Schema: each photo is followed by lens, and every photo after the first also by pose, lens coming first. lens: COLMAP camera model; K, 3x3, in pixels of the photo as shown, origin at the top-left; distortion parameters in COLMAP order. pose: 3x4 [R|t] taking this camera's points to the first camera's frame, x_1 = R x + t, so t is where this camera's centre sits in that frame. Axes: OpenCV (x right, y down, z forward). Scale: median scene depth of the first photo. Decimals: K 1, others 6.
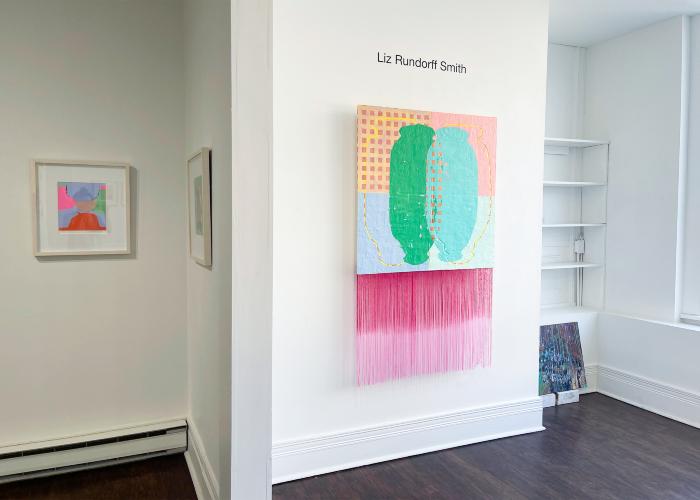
lens RADIAL K [[531.2, 0, 348.1], [0, 531.2, 231.6], [0, 0, 1]] dist [0.057321, -0.085691]
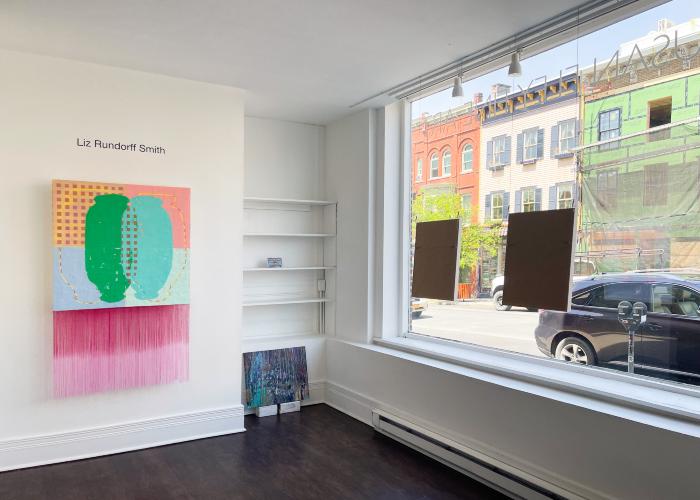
lens RADIAL K [[542.9, 0, 350.0], [0, 542.9, 250.0], [0, 0, 1]] dist [0.041459, -0.002584]
pose [[0.989358, 0.000411, 0.145501, 0.495788], [0.004593, 0.999409, -0.034058, -0.016428], [-0.145429, 0.034364, 0.988772, -0.385770]]
